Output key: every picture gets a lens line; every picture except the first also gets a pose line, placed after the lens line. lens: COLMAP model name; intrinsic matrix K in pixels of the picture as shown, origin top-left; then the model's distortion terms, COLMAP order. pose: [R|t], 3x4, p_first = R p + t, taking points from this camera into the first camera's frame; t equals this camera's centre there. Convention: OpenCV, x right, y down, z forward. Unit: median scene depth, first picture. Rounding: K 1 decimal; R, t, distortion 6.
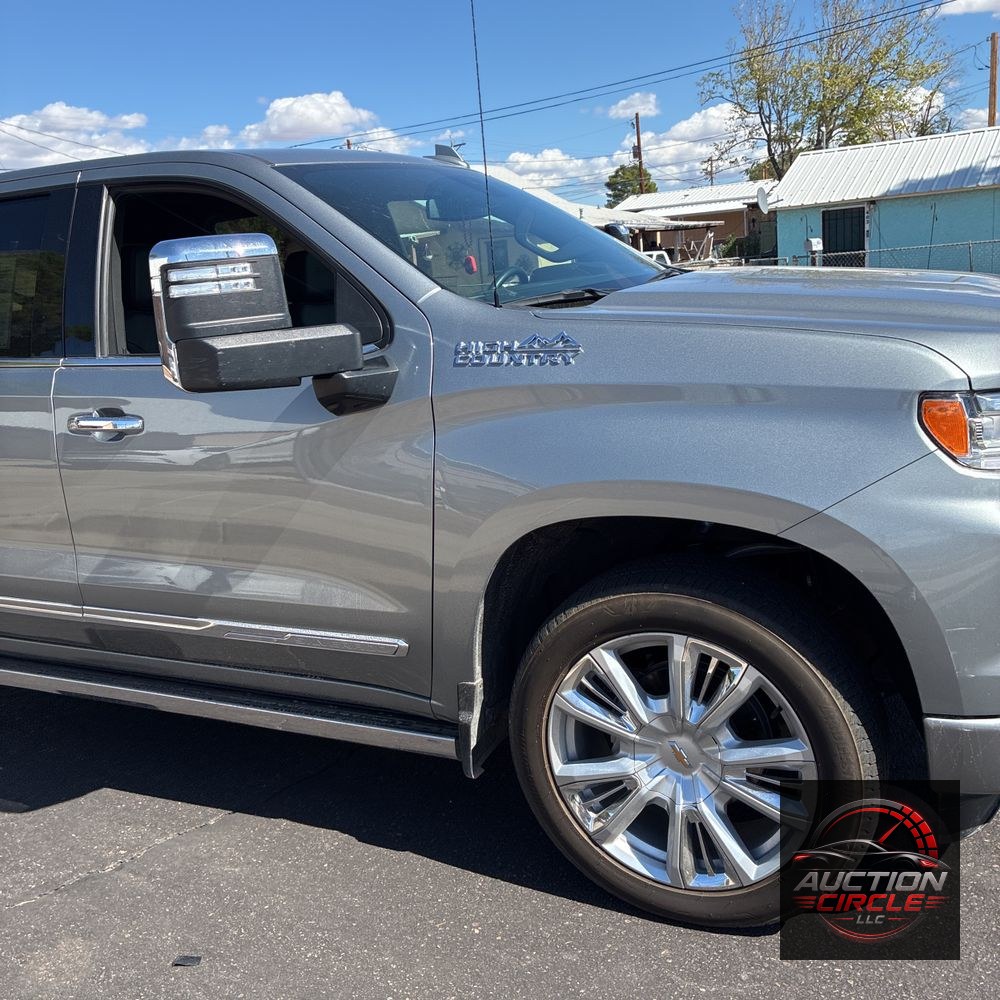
lens RADIAL K [[1037.3, 0, 510.1], [0, 1037.3, 479.0], [0, 0, 1]] dist [0.019432, 0.000000]
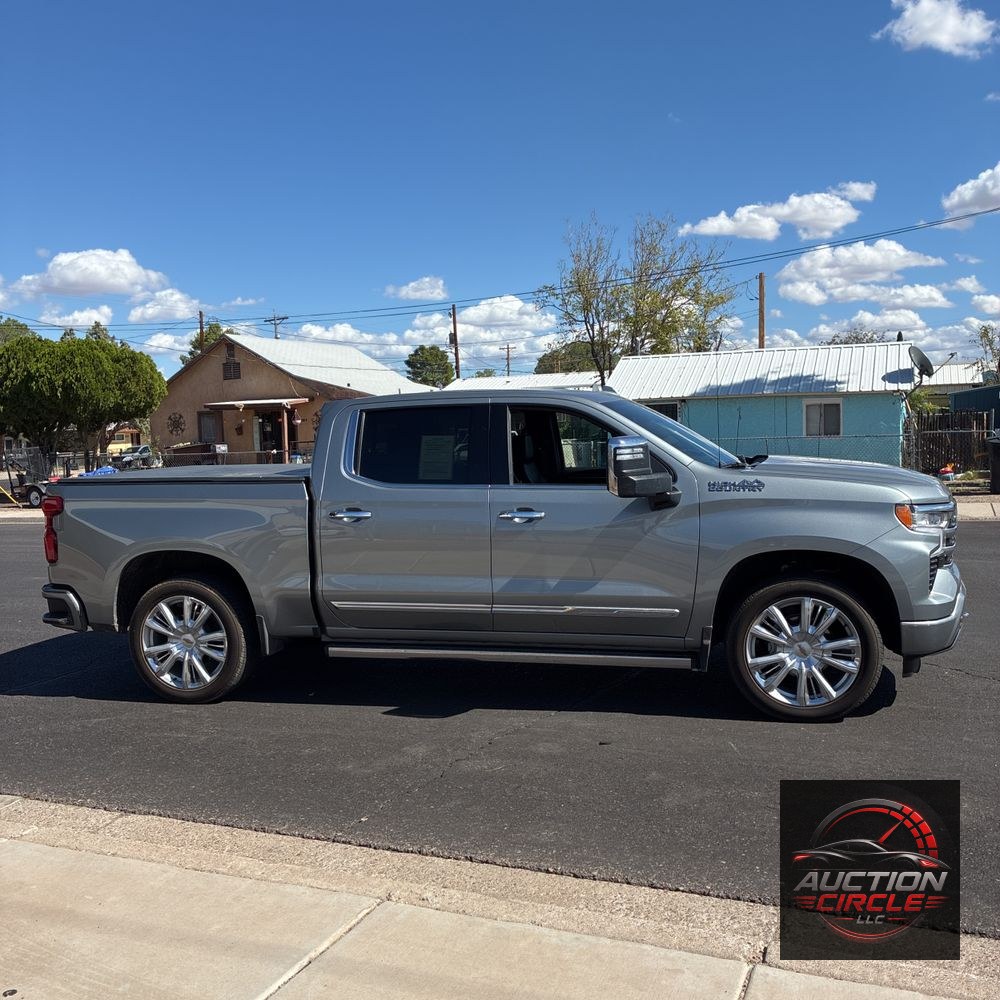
lens RADIAL K [[1037.3, 0, 513.4], [0, 1037.3, 471.0], [0, 0, 1]] dist [0.019432, 0.000000]
pose [[0.976765, 0.043720, 0.209805, -0.100935], [-0.007746, 0.985533, -0.169307, 0.025901], [-0.214172, 0.163748, 0.962973, -0.126114]]
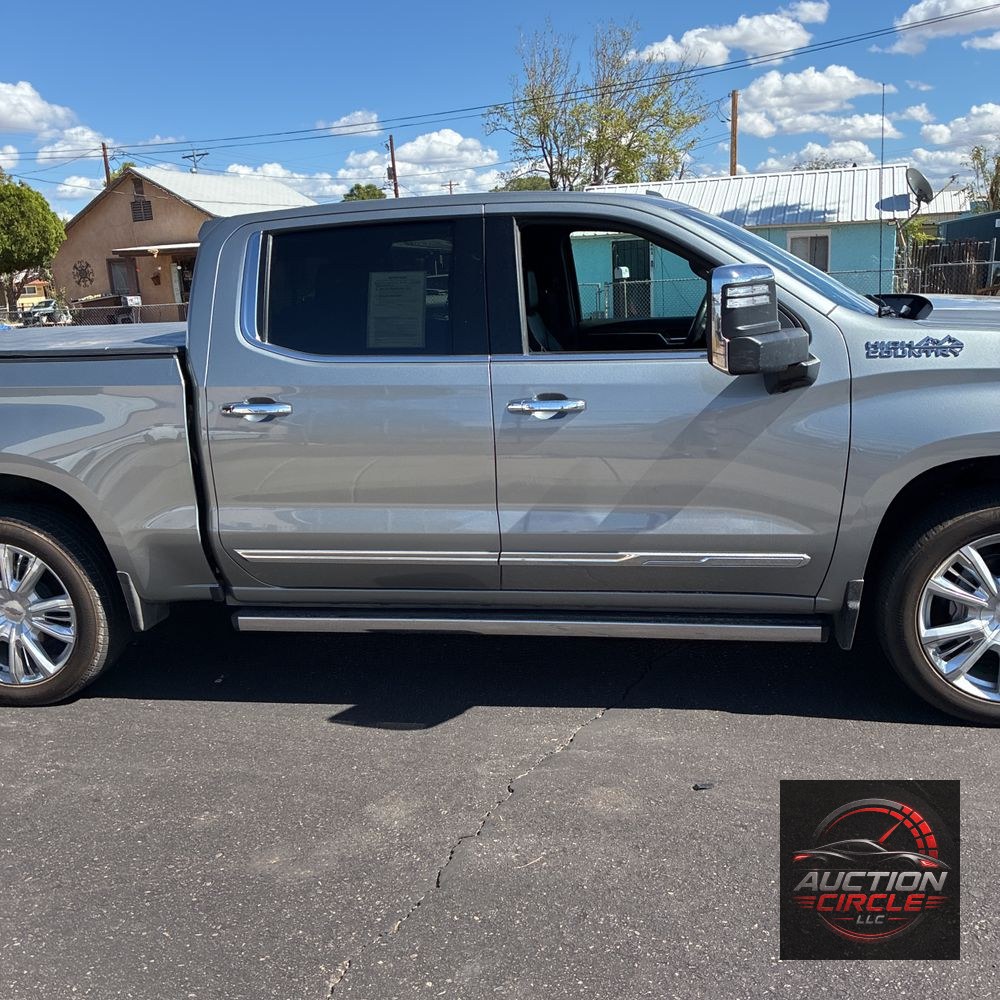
lens RADIAL K [[1037.3, 0, 531.7], [0, 1037.3, 496.9], [0, 0, 1]] dist [0.019432, 0.000000]
pose [[0.960643, -0.025407, 0.276621, -0.089626], [0.025951, 0.999662, 0.001696, 0.006897], [-0.276570, 0.005549, 0.960978, -0.026687]]
